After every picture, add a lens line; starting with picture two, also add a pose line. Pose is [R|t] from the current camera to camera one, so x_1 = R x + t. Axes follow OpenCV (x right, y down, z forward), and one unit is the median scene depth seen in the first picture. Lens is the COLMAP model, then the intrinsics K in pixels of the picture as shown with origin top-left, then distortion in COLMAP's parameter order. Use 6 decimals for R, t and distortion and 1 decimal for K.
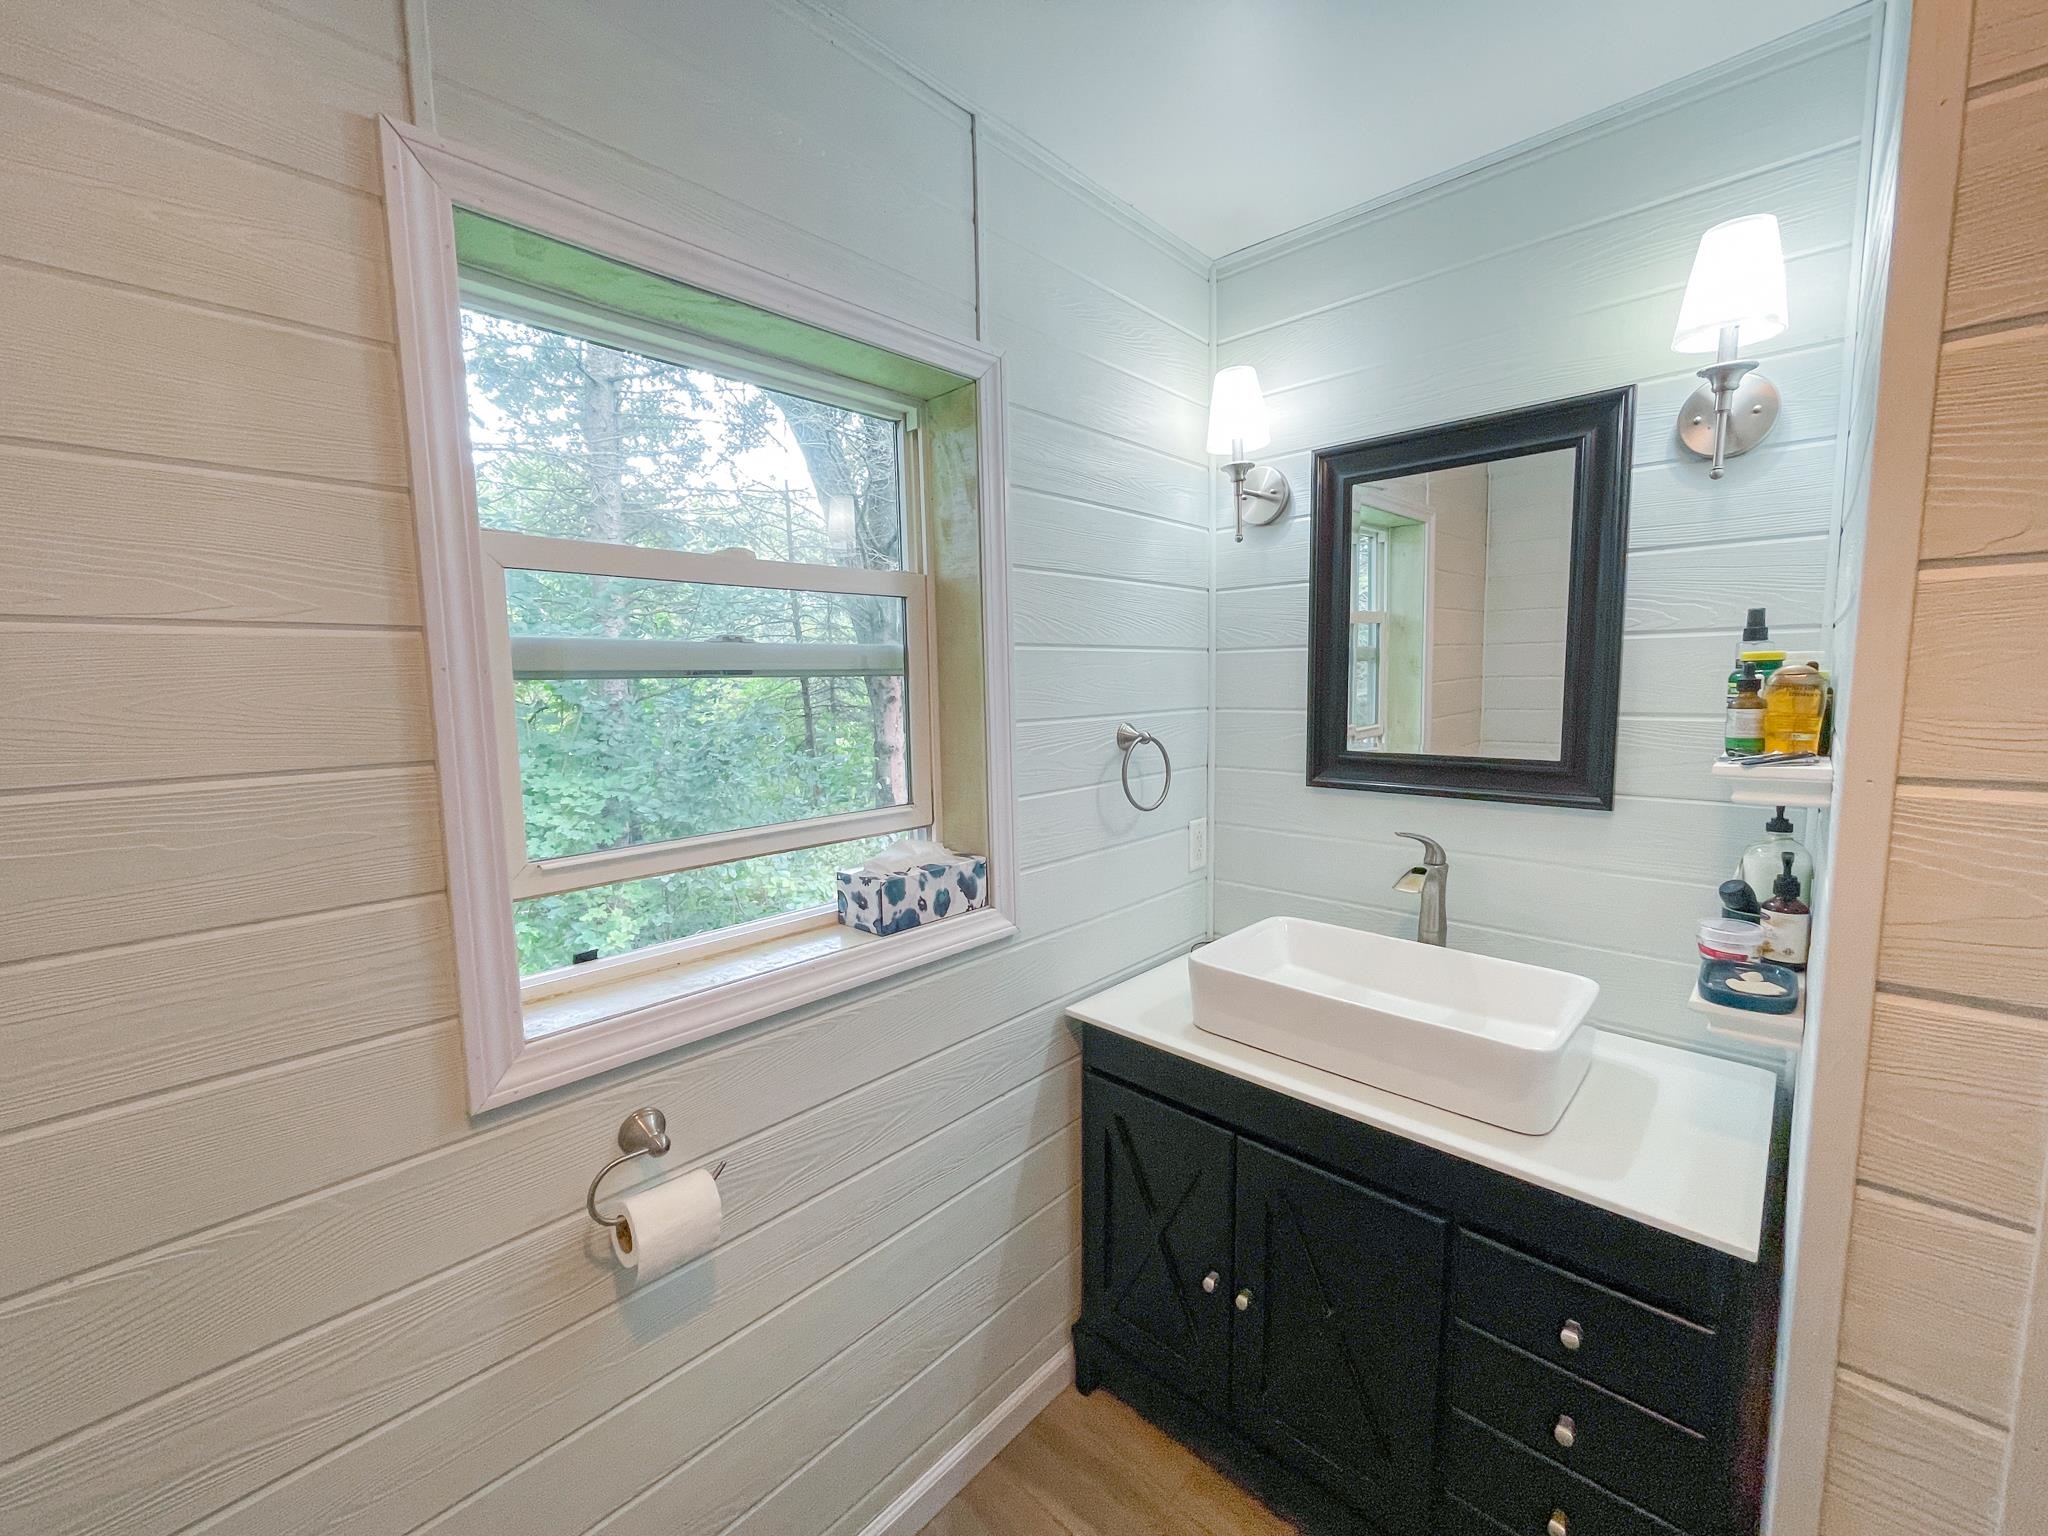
lens RADIAL K [[826.8, 0, 1025.1], [0, 826.8, 767.1], [0, 0, 1]] dist [-0.002396, 0.000267]
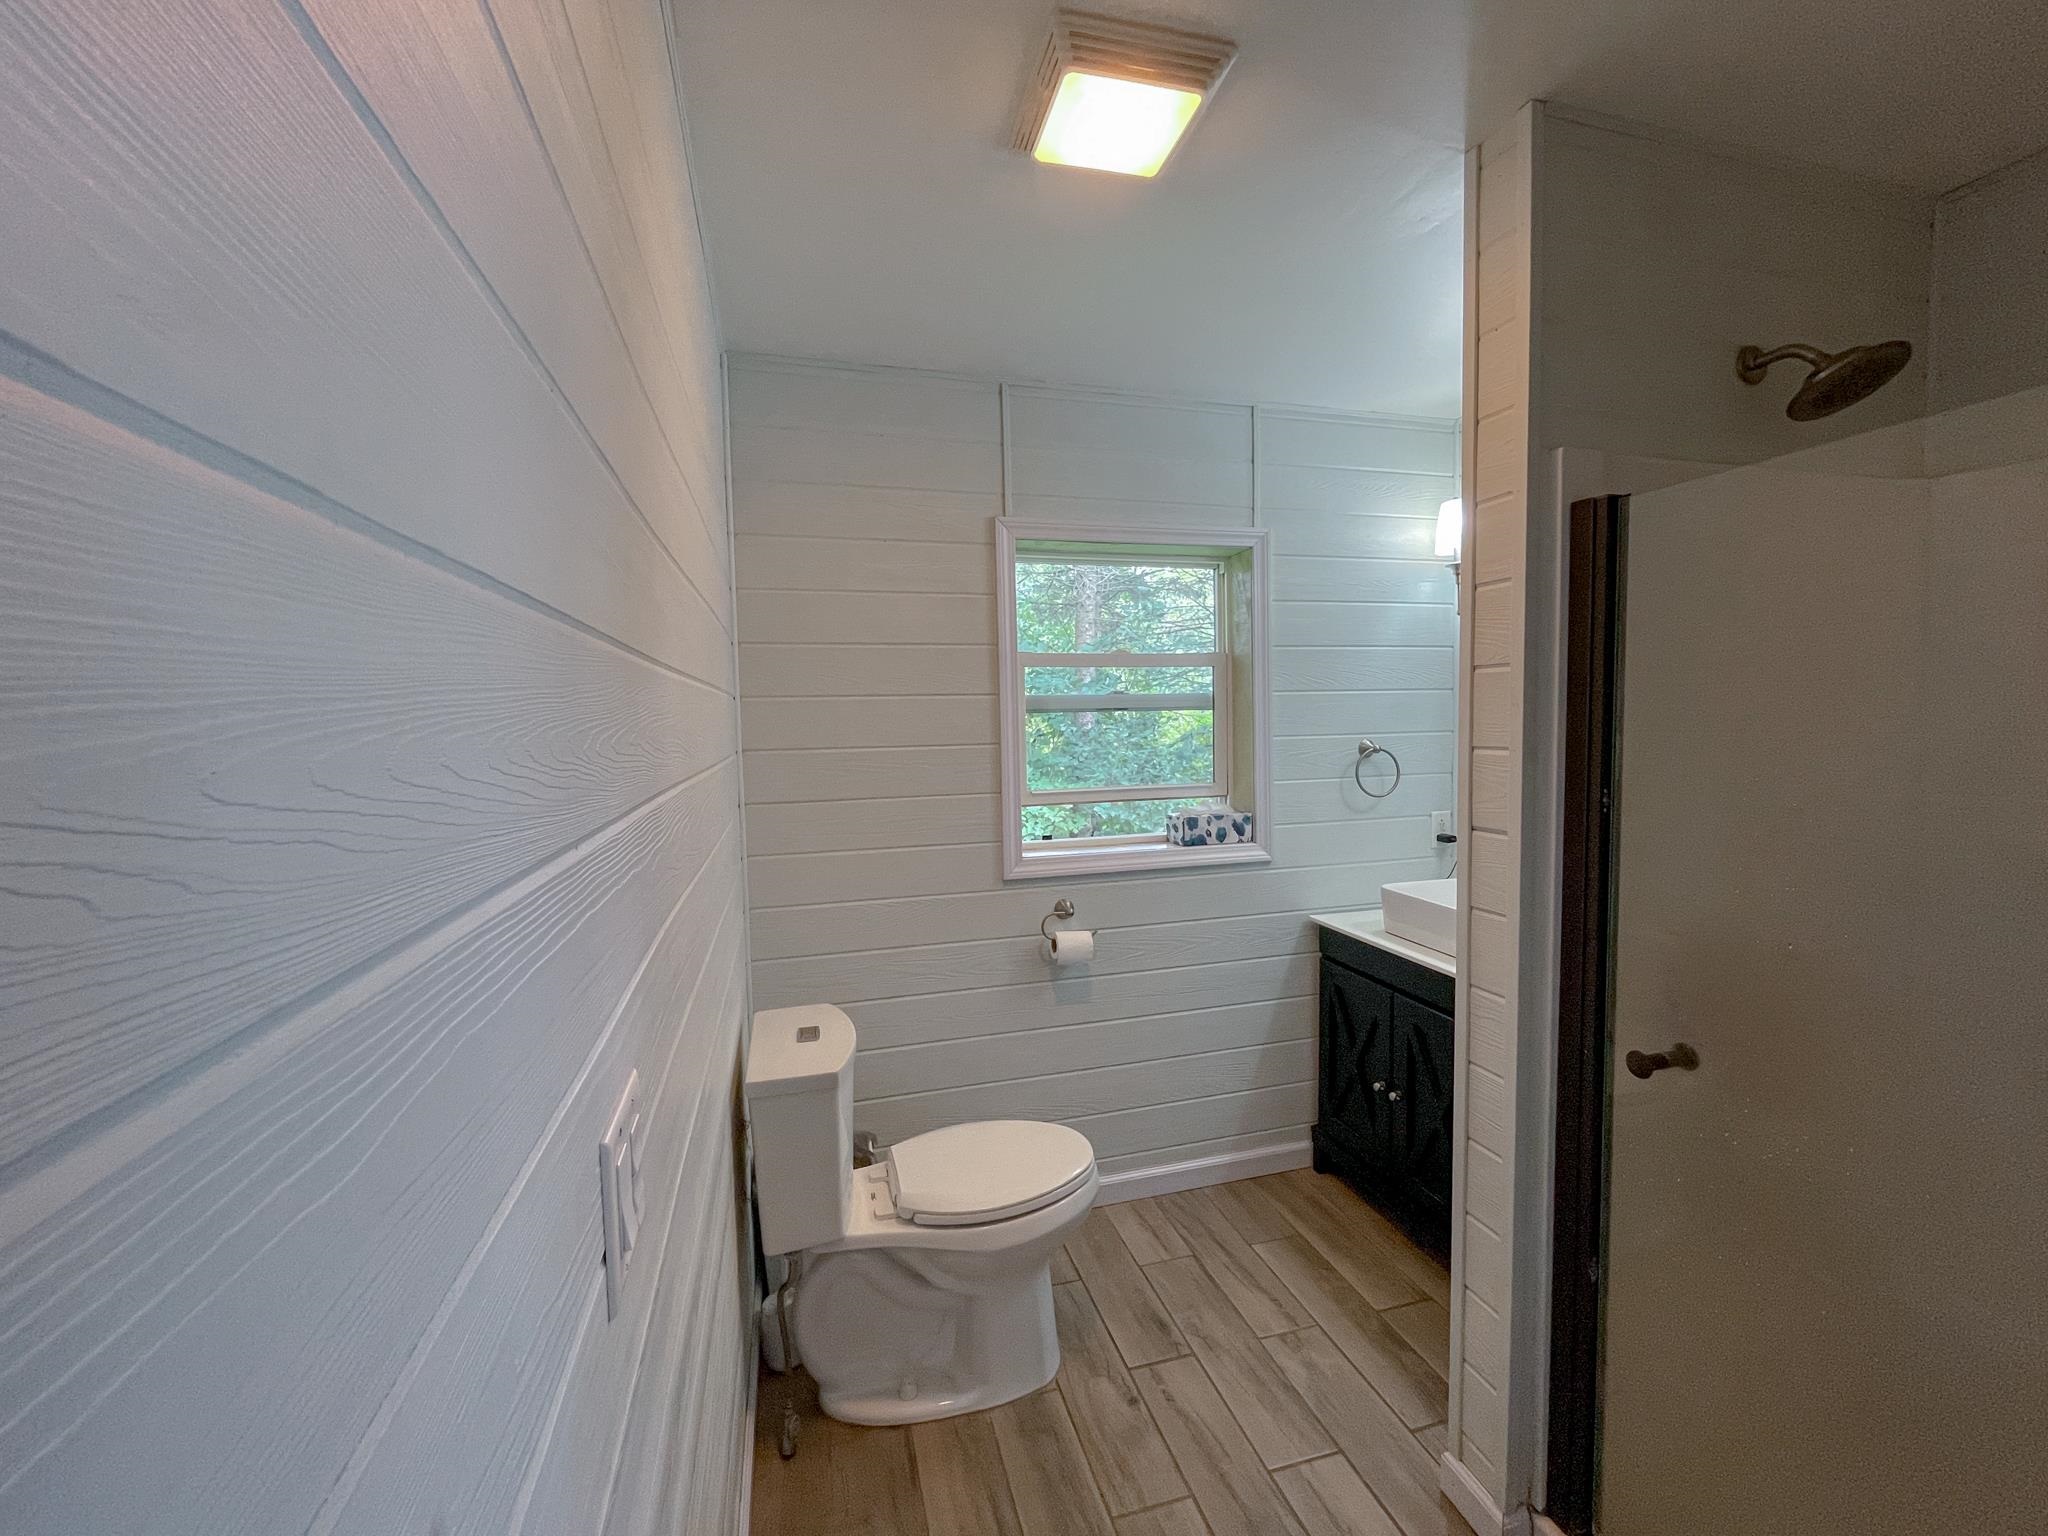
lens RADIAL K [[826.8, 0, 1025.1], [0, 826.8, 767.1], [0, 0, 1]] dist [-0.002396, 0.000267]
pose [[0.853662, 0.027968, -0.520076, 0.464404], [-0.048501, 0.998487, -0.025913, 0.082866], [0.518564, 0.047345, 0.853727, -0.767057]]
